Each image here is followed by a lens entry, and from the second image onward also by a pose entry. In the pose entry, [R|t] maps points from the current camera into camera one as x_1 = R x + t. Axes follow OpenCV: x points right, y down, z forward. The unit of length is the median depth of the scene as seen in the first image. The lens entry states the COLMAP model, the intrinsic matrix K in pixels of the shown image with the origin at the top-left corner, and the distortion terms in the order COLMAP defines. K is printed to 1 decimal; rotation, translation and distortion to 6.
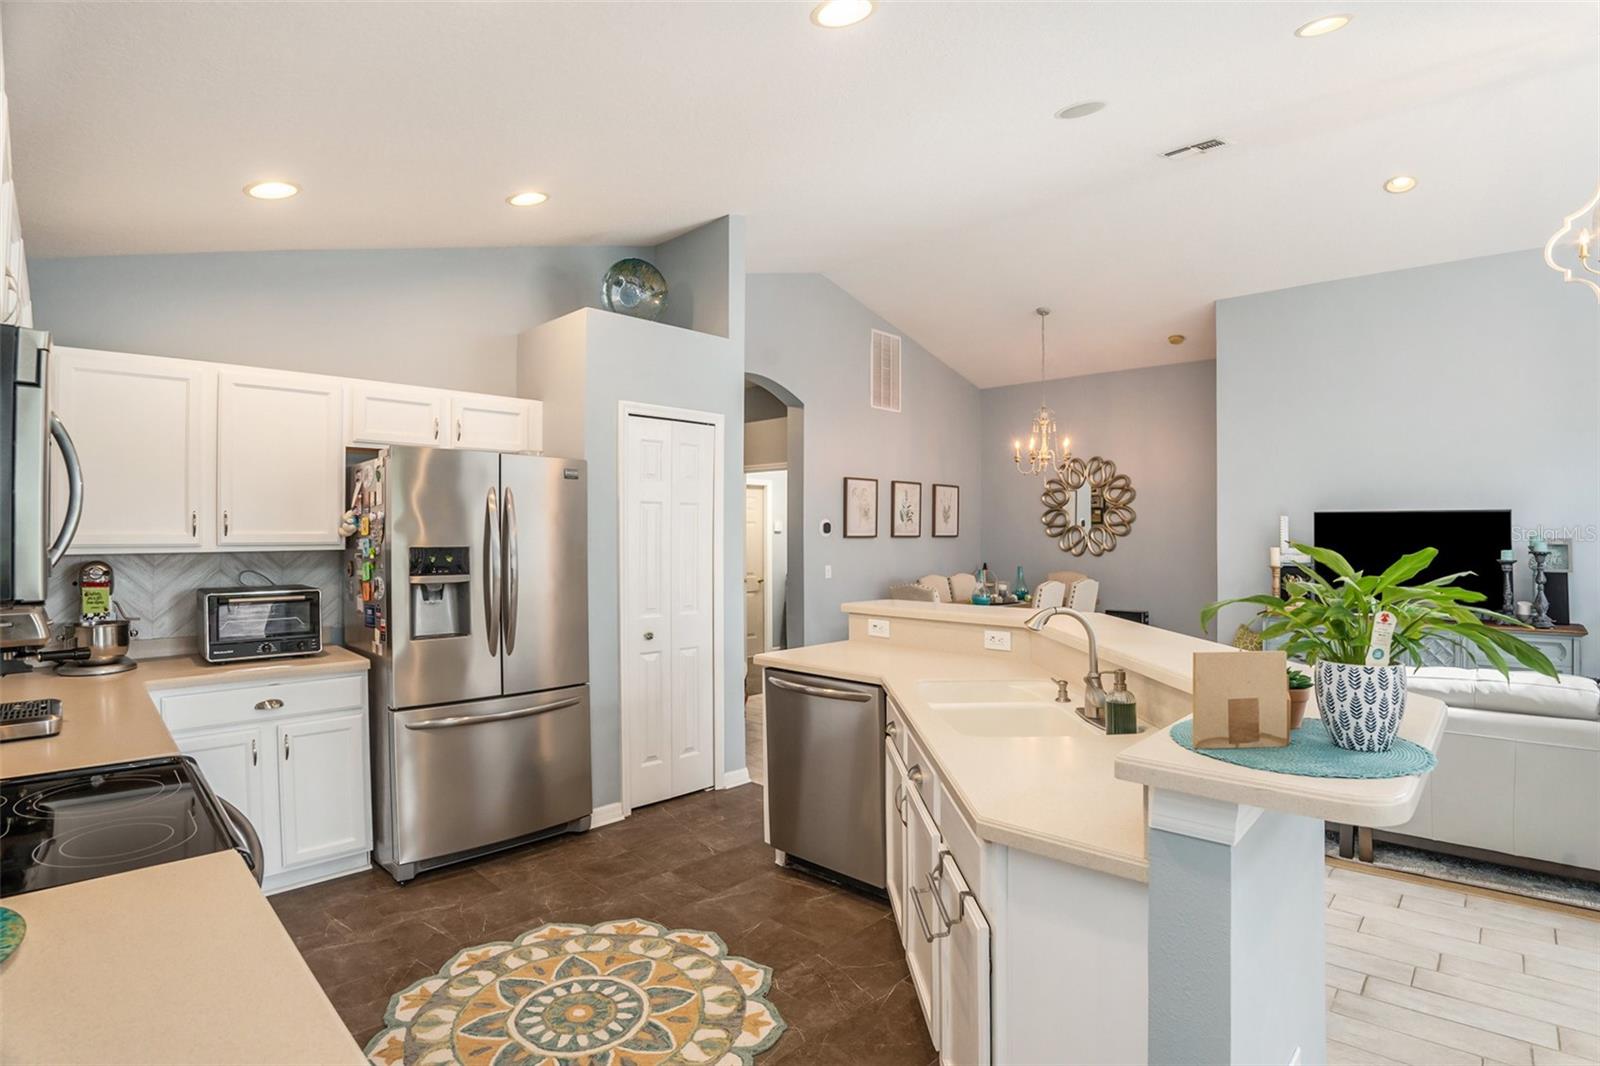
lens RADIAL K [[784.9, 0, 792.7], [0, 784.9, 531.7], [0, 0, 1]] dist [-0.107322, 0.024416]
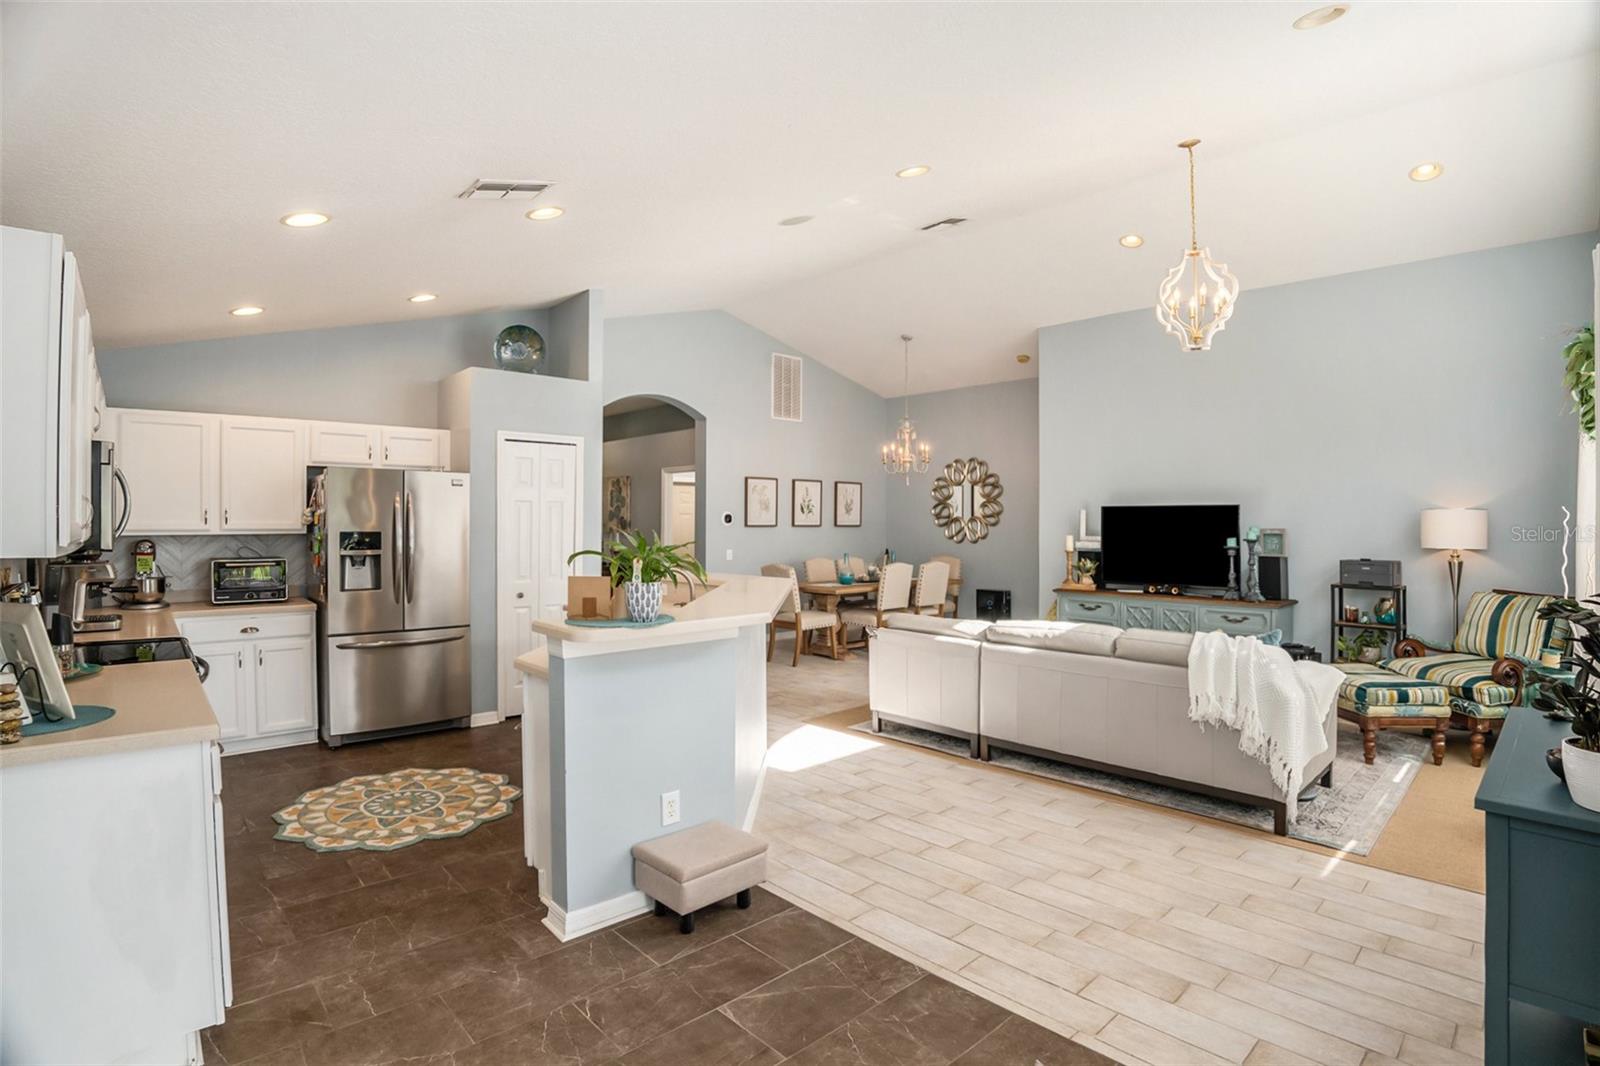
lens RADIAL K [[771.8, 0, 788.6], [0, 771.8, 523.8], [0, 0, 1]] dist [-0.103661, 0.023405]
pose [[0.998331, 0.001389, -0.057740, 0.469551], [-0.001228, 0.999995, 0.002830, -0.001091], [0.057744, -0.002754, 0.998328, -0.434630]]
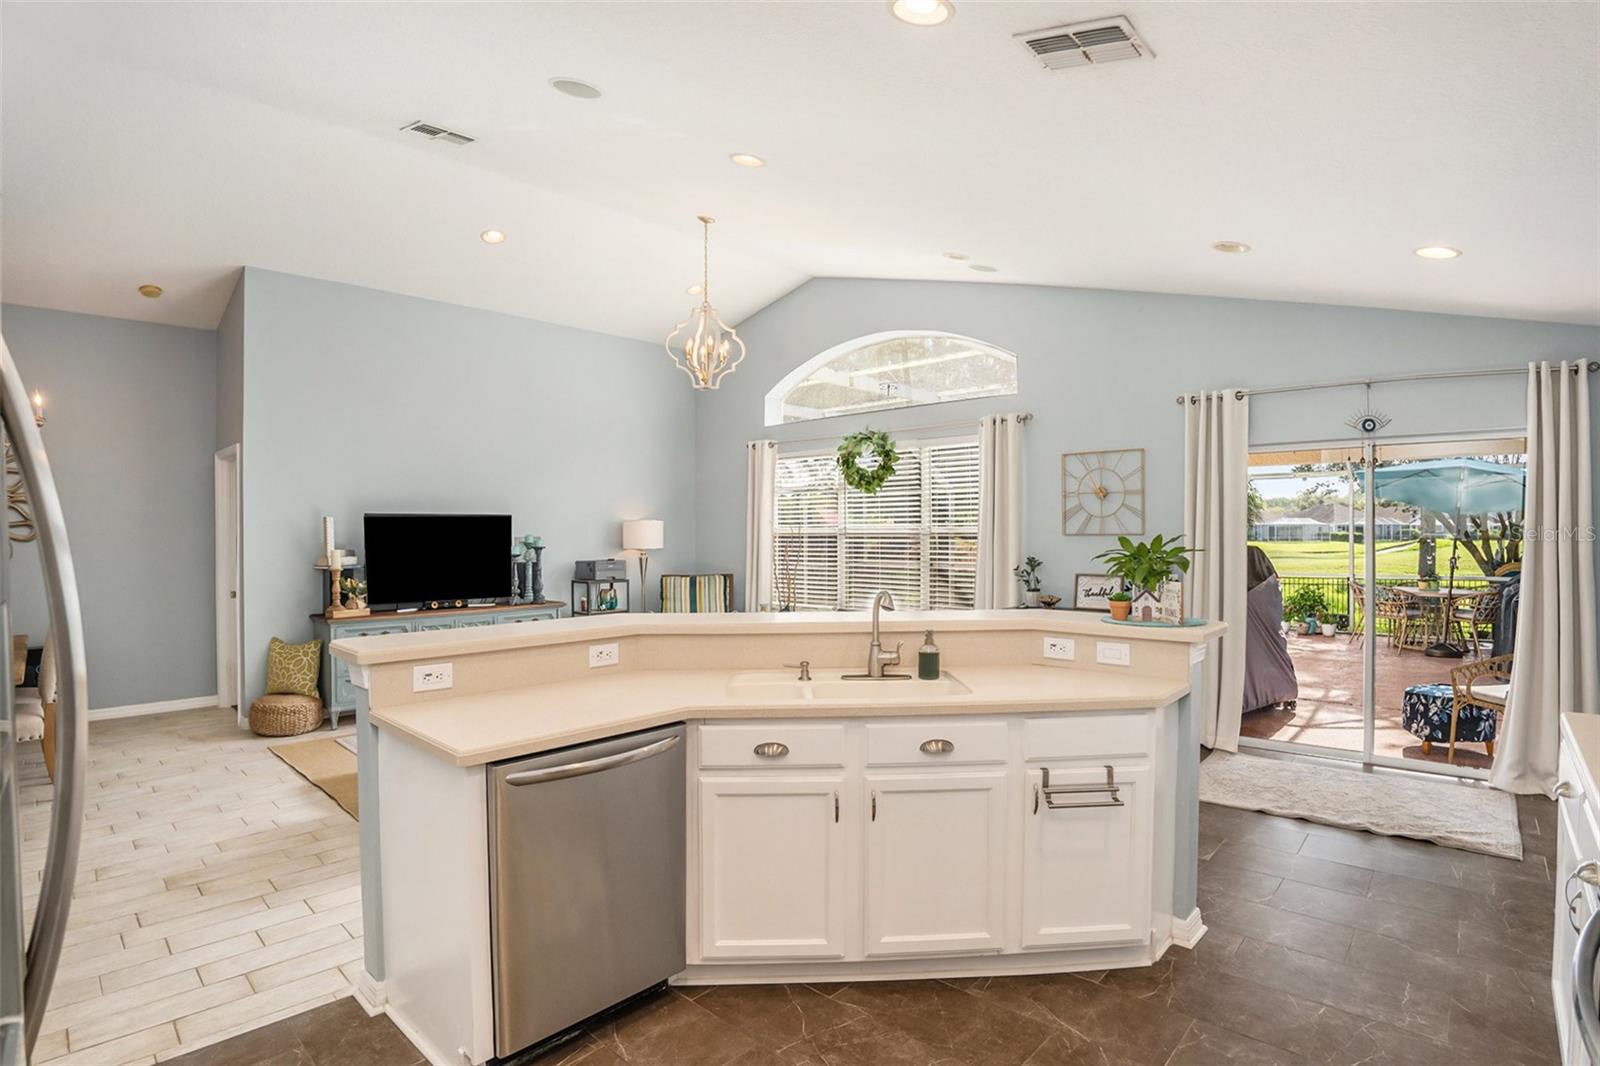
lens RADIAL K [[784.9, 0, 792.7], [0, 784.9, 531.7], [0, 0, 1]] dist [-0.107322, 0.024416]
pose [[-0.030959, 0.002592, 0.999517, -0.593531], [0.002069, 0.999995, -0.002529, 0.003099], [-0.999519, 0.001990, -0.030964, 0.781786]]
